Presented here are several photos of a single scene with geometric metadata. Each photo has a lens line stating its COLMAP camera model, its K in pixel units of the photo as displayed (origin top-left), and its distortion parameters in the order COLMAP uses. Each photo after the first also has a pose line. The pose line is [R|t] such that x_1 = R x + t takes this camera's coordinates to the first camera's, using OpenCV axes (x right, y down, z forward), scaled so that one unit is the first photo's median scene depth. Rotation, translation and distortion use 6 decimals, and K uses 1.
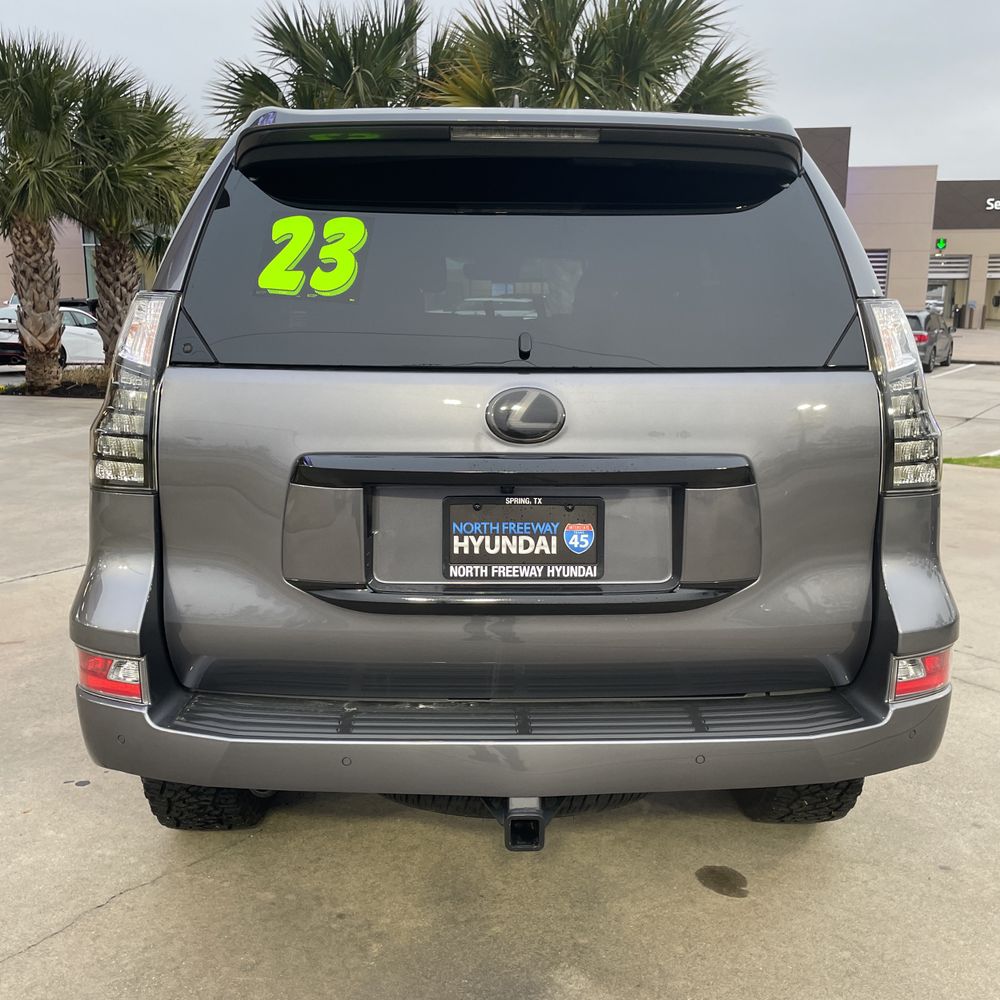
lens RADIAL K [[1044.8, 0, 501.1], [0, 1044.8, 499.2], [0, 0, 1]] dist [0.079257, -0.106305]
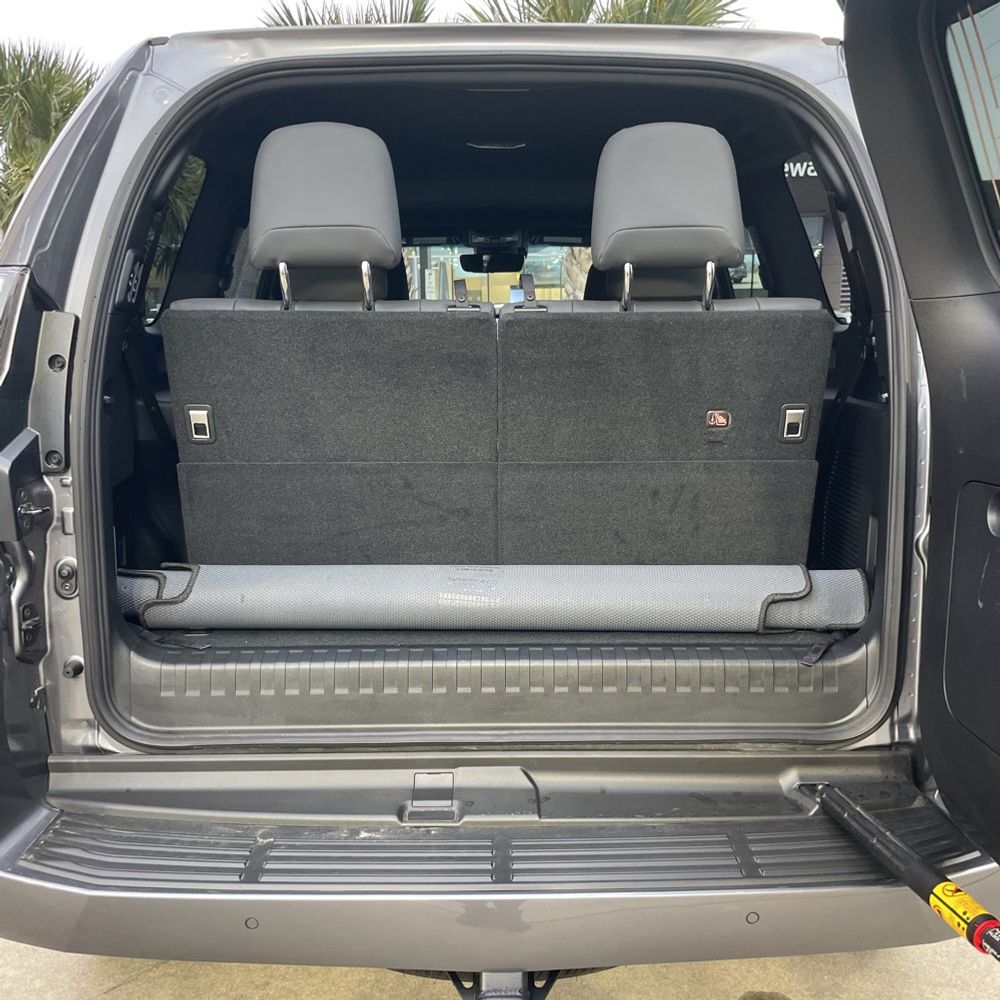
lens RADIAL K [[1044.8, 0, 501.1], [0, 1044.8, 499.2], [0, 0, 1]] dist [0.079257, -0.106305]
pose [[0.999736, -0.009157, -0.021083, 0.027586], [0.008973, 0.999921, -0.008800, -0.020211], [0.021162, 0.008608, 0.999739, 0.206138]]
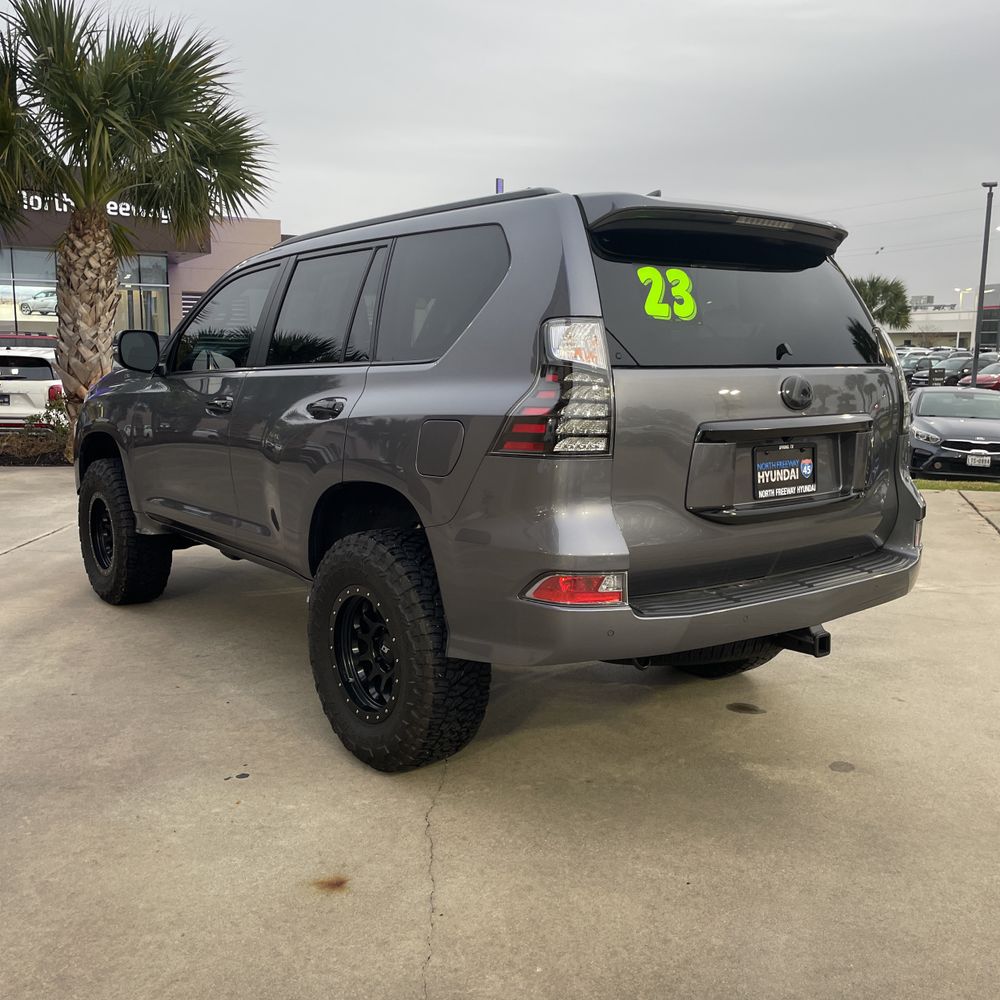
lens RADIAL K [[1044.8, 0, 501.1], [0, 1044.8, 499.2], [0, 0, 1]] dist [0.079257, -0.106305]
pose [[0.802820, -0.088279, 0.589650, -0.961033], [0.110446, 0.993881, -0.001577, 0.026384], [-0.585903, 0.066391, 0.807657, -0.036466]]
